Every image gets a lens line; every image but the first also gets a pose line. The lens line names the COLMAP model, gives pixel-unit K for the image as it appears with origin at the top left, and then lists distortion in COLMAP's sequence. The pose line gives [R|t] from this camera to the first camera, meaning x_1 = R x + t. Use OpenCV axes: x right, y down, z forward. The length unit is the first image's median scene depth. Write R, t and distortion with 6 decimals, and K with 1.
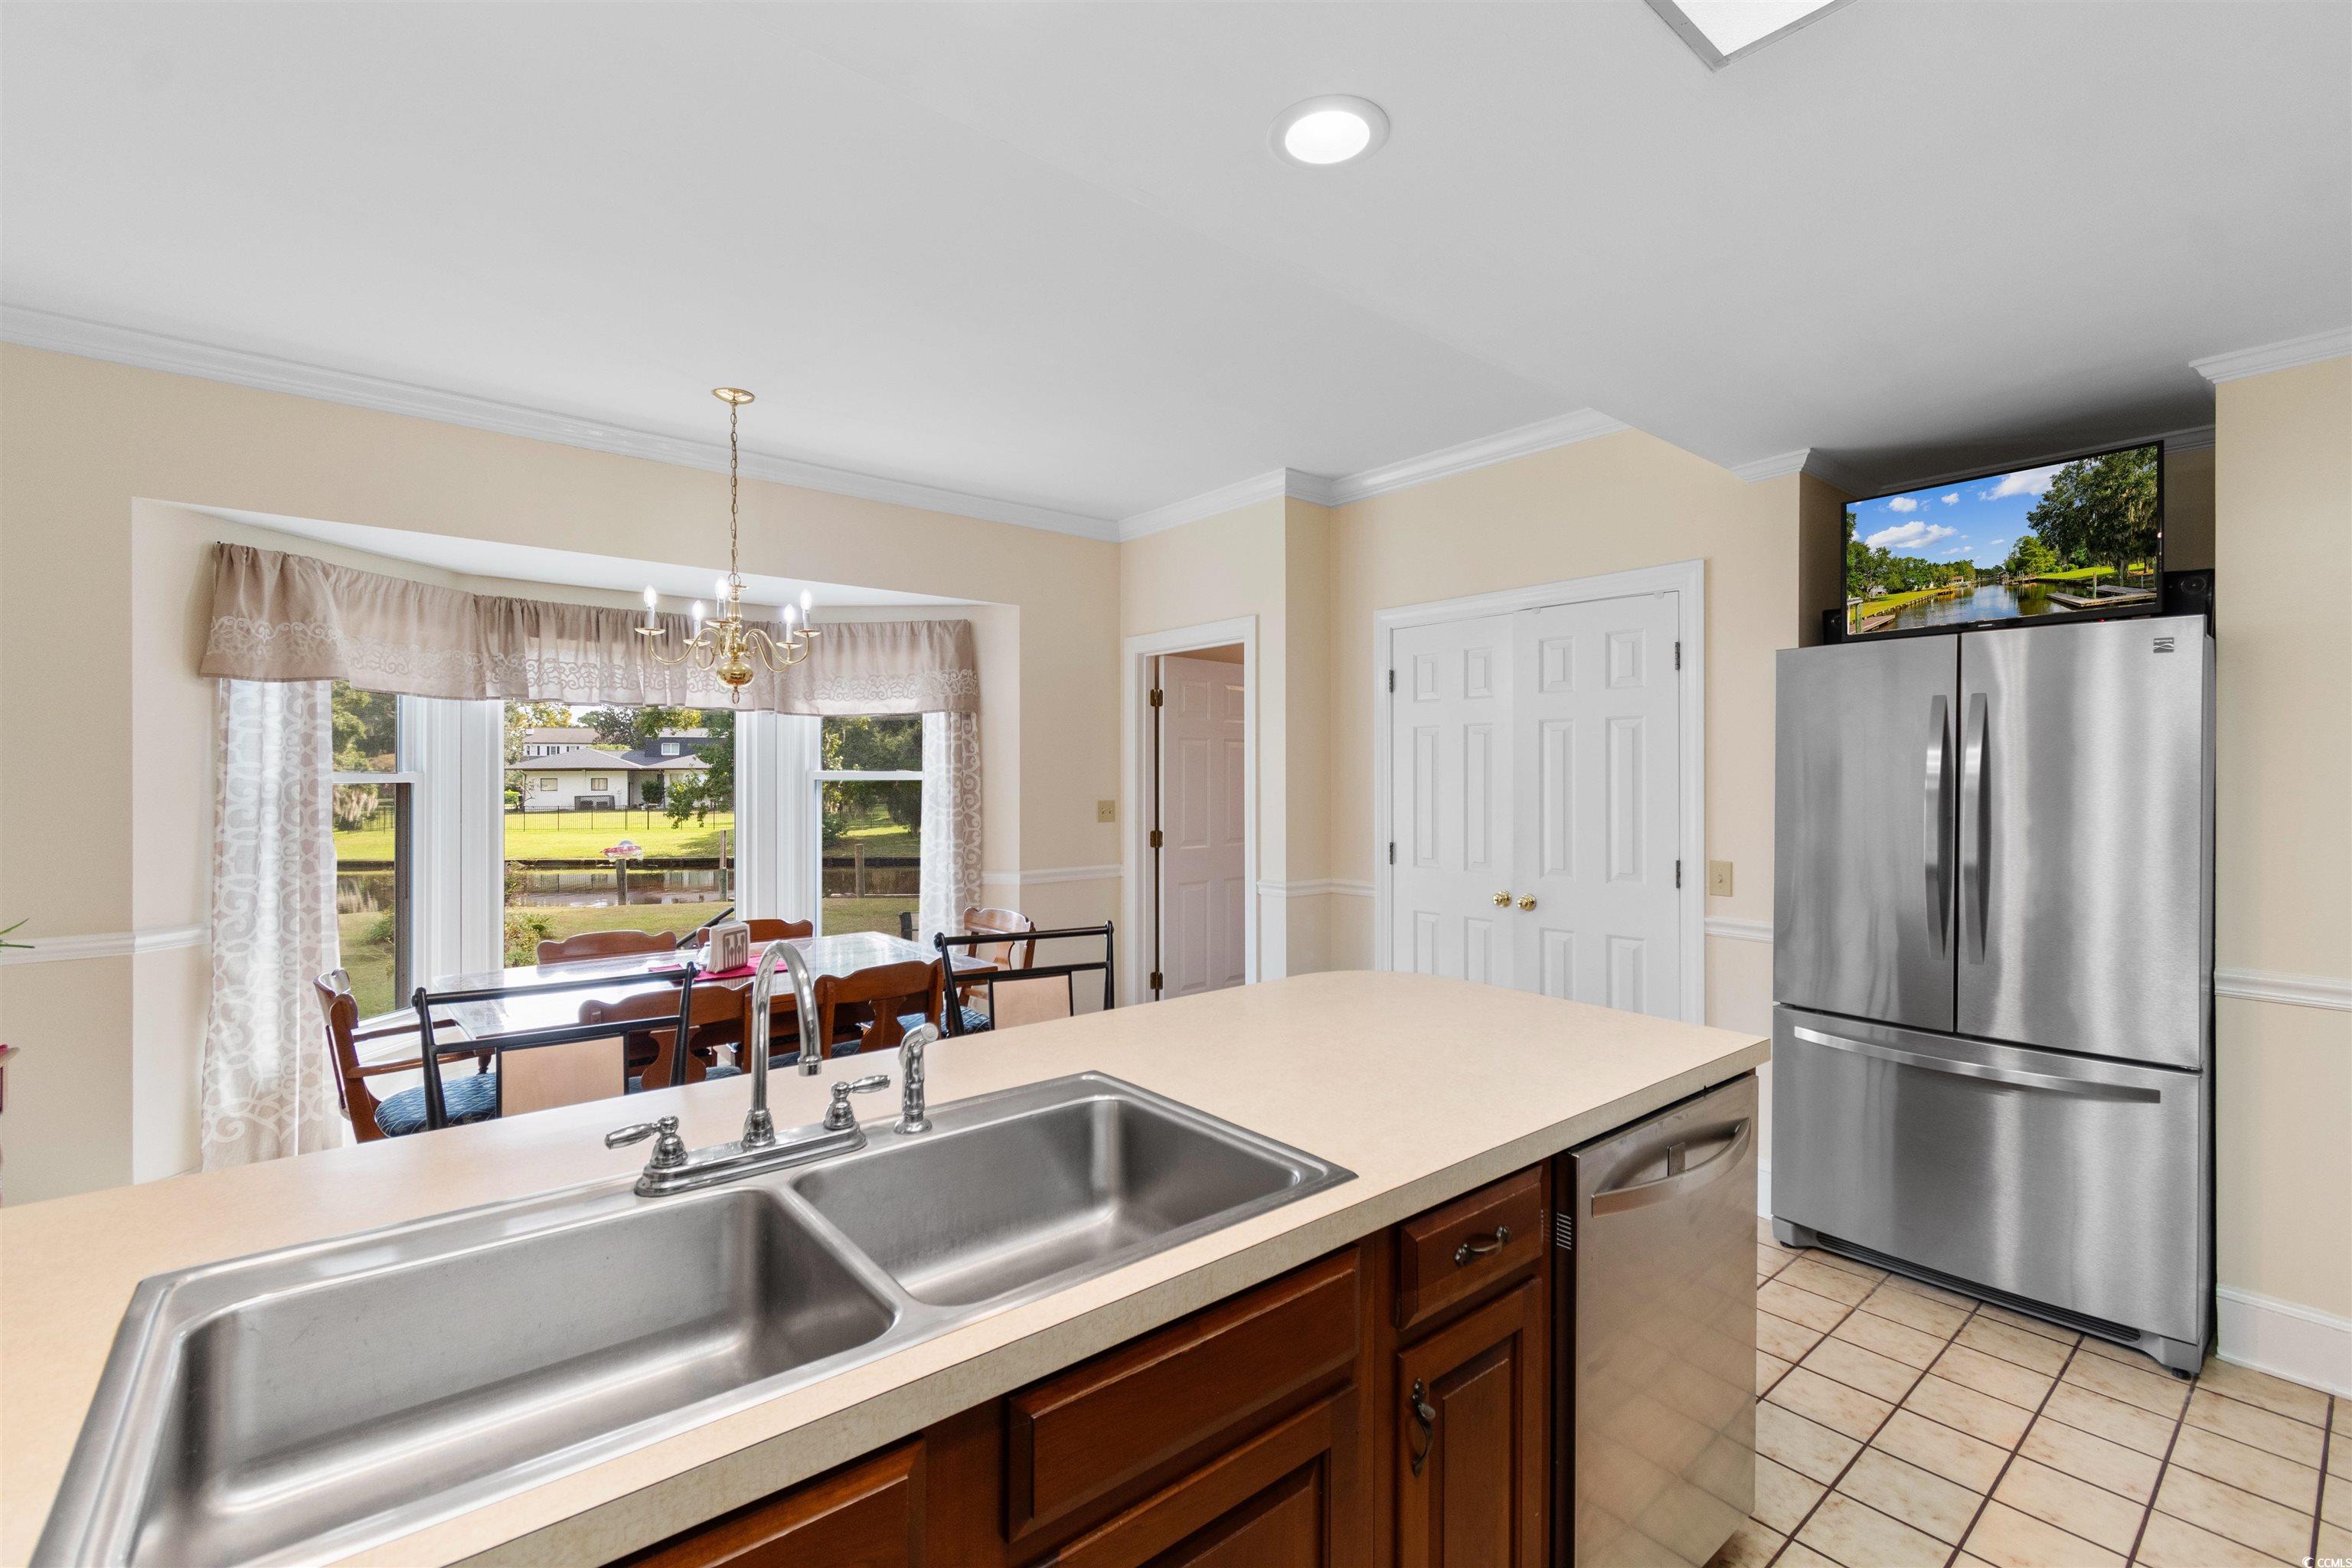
lens RADIAL K [[1035.1, 0, 1176.4], [0, 1035.1, 772.6], [0, 0, 1]] dist [0.004698, 0.000748]
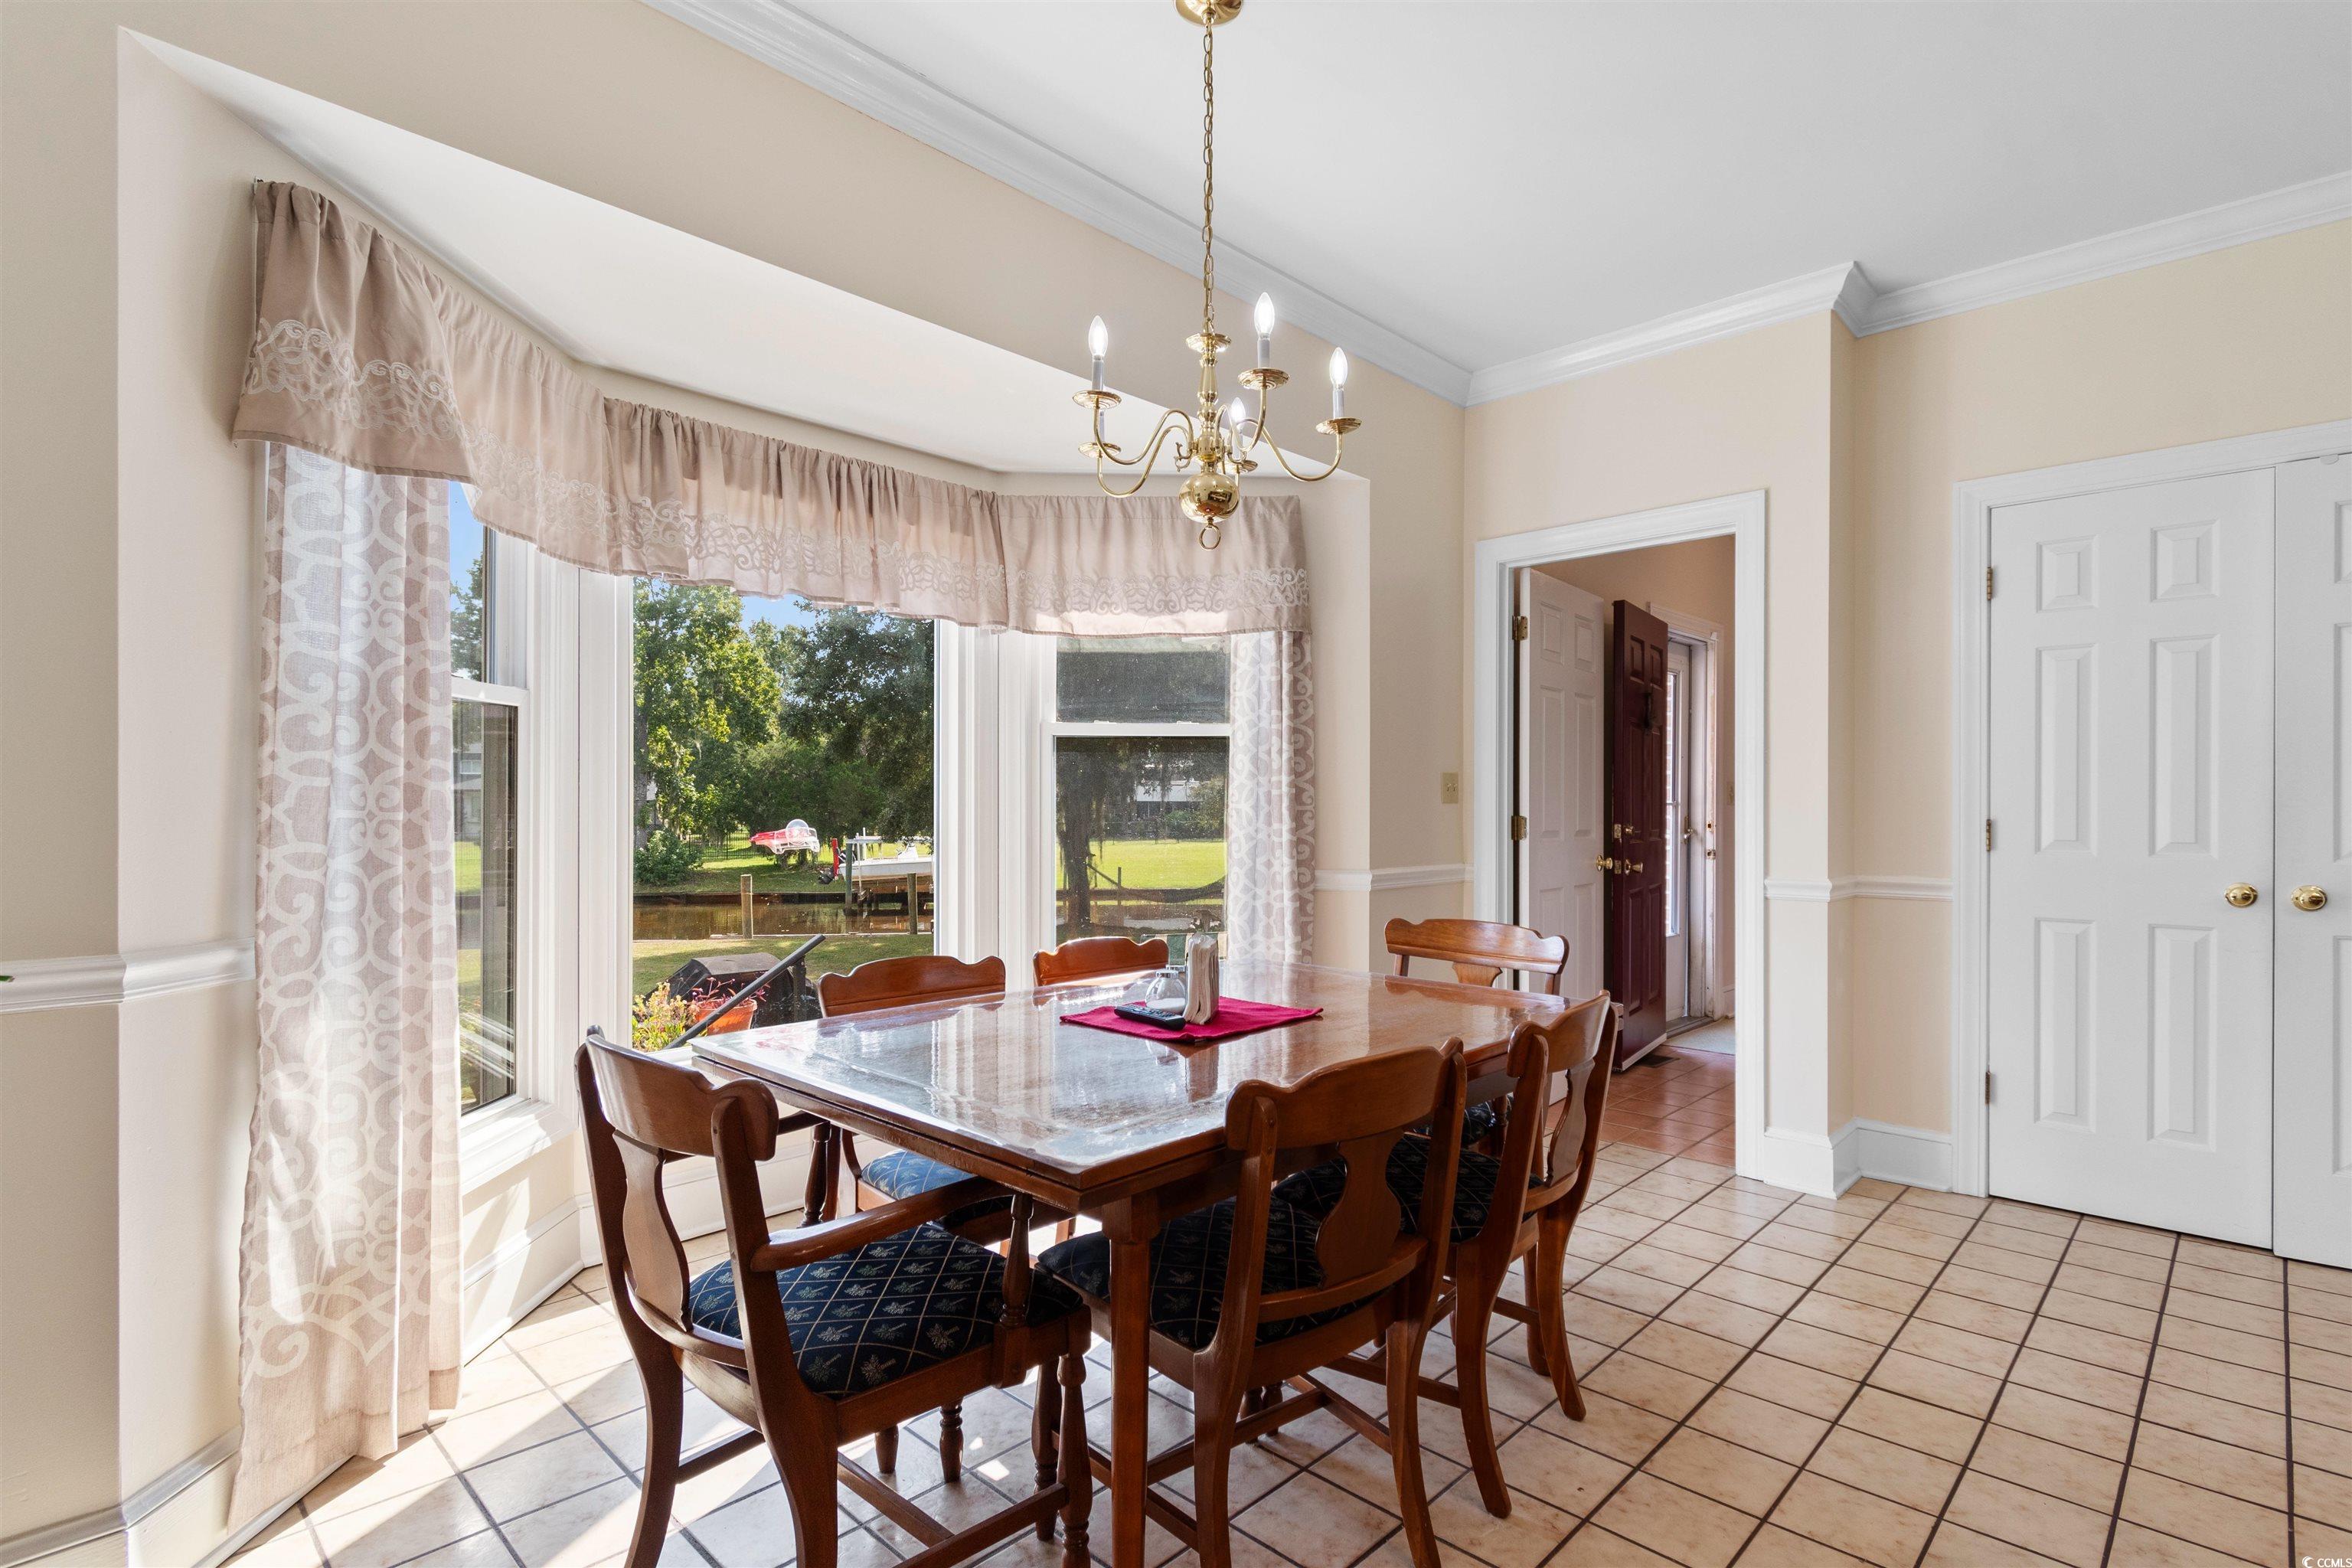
lens RADIAL K [[1137.1, 0, 1171.3], [0, 1137.1, 801.9], [0, 0, 1]] dist [-0.000464, -0.000794]
pose [[0.994530, 0.003678, 0.104391, -0.520743], [-0.003832, 0.999992, 0.001280, 0.072687], [-0.104386, -0.001673, 0.994535, 0.393894]]
